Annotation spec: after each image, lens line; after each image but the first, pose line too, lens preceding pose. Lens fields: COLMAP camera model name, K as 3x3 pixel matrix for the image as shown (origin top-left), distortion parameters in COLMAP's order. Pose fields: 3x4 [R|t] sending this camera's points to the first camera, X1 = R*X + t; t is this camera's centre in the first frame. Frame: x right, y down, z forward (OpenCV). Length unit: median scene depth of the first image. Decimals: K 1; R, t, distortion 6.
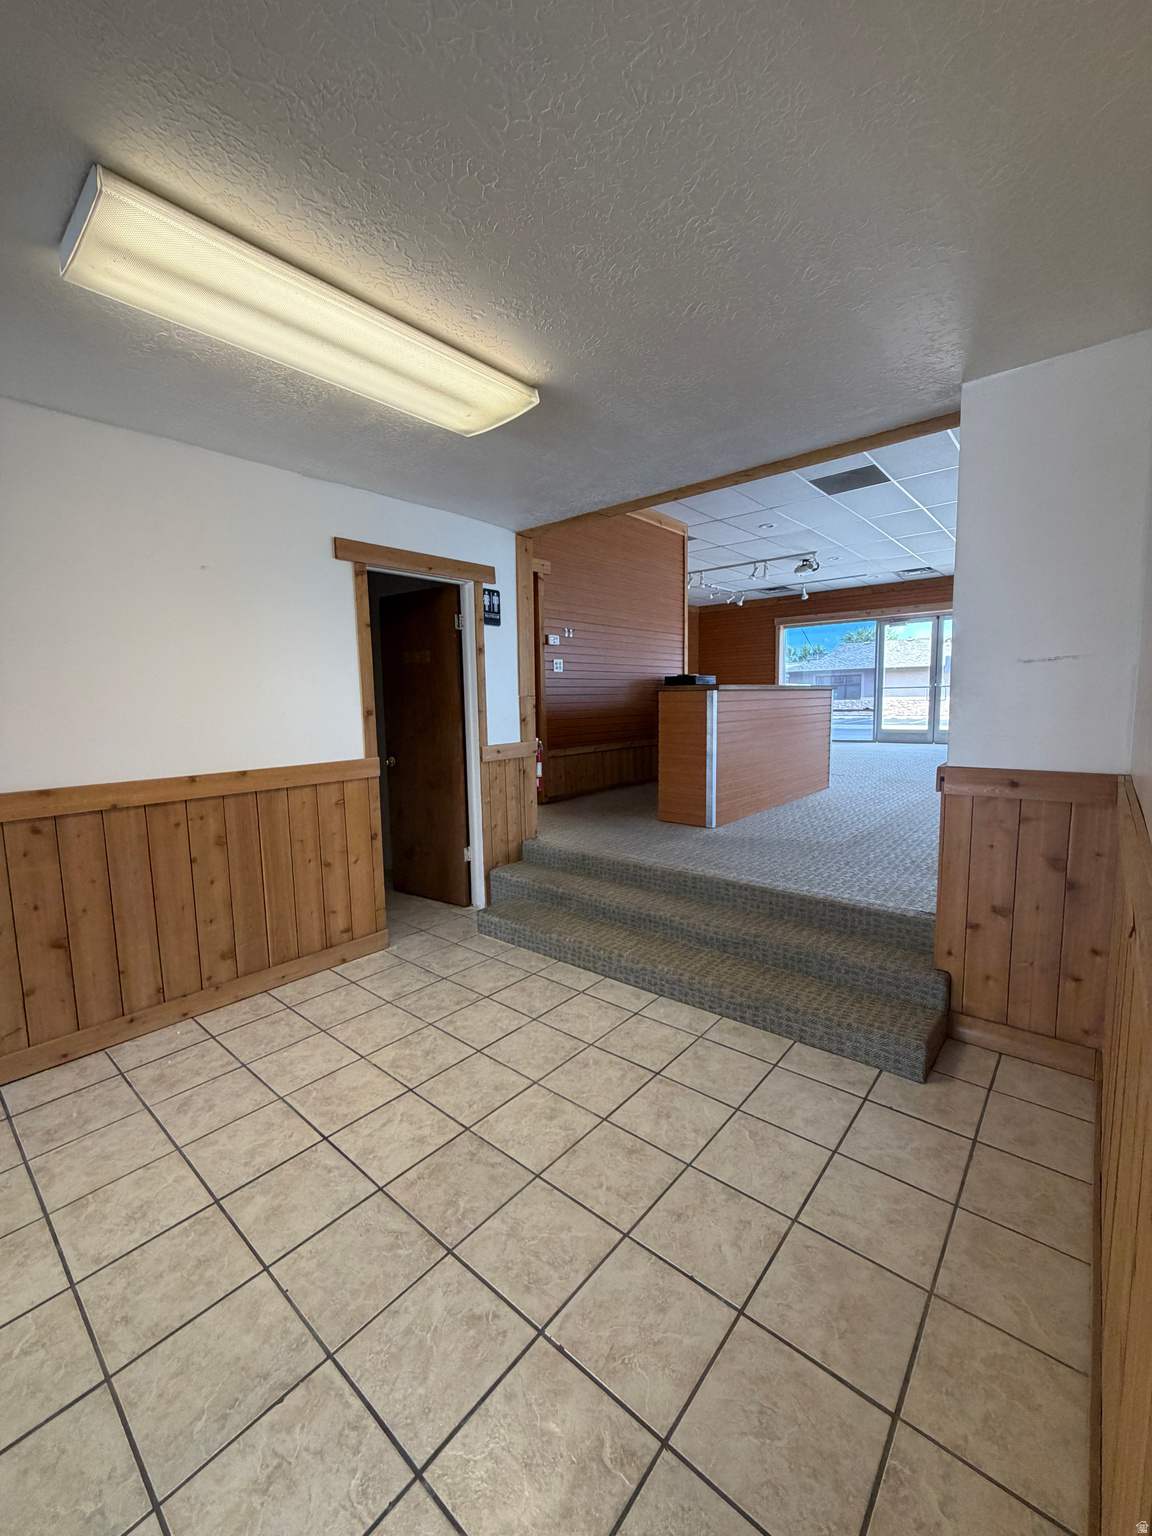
lens RADIAL K [[621.8, 0, 576.0], [0, 621.8, 768.0], [0, 0, 1]] dist [-0.000268, -0.000013]
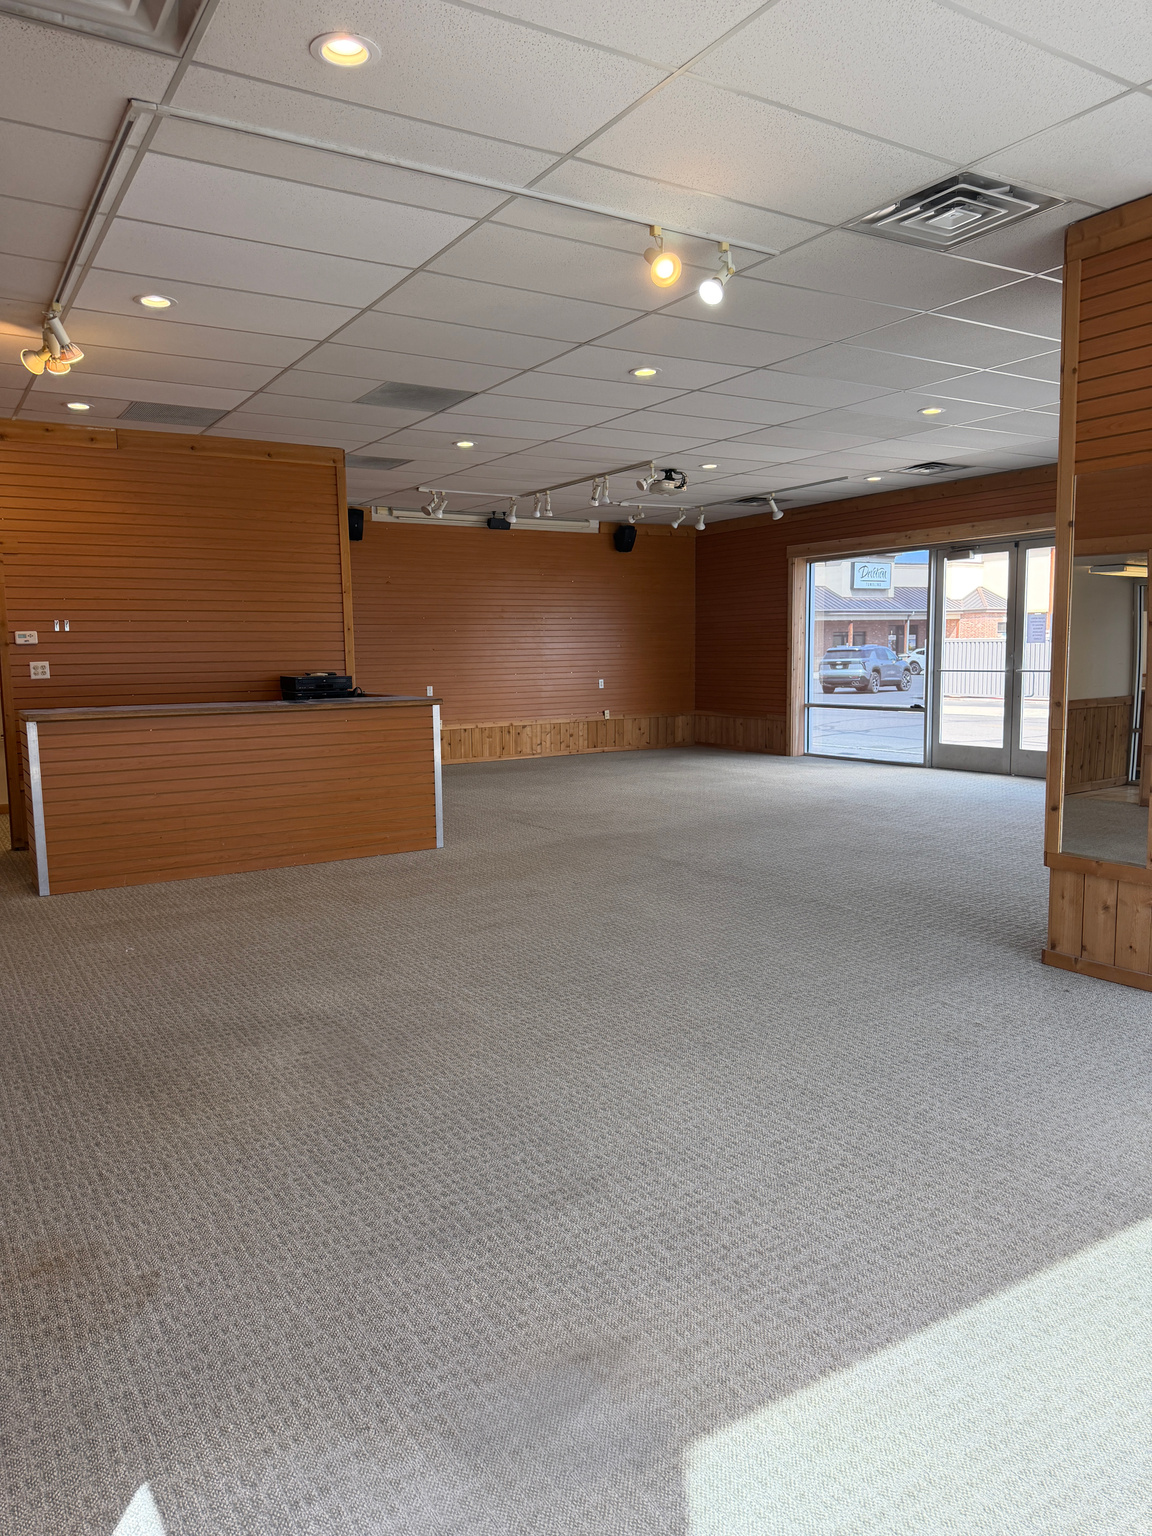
lens RADIAL K [[1090.7, 0, 576.0], [0, 1090.7, 768.0], [0, 0, 1]] dist [0.006387, -0.000474]
pose [[0.952451, 0.032330, -0.302972, 0.502133], [-0.031914, 0.999471, 0.006325, -0.036749], [0.303016, 0.003645, 0.952979, -0.038833]]
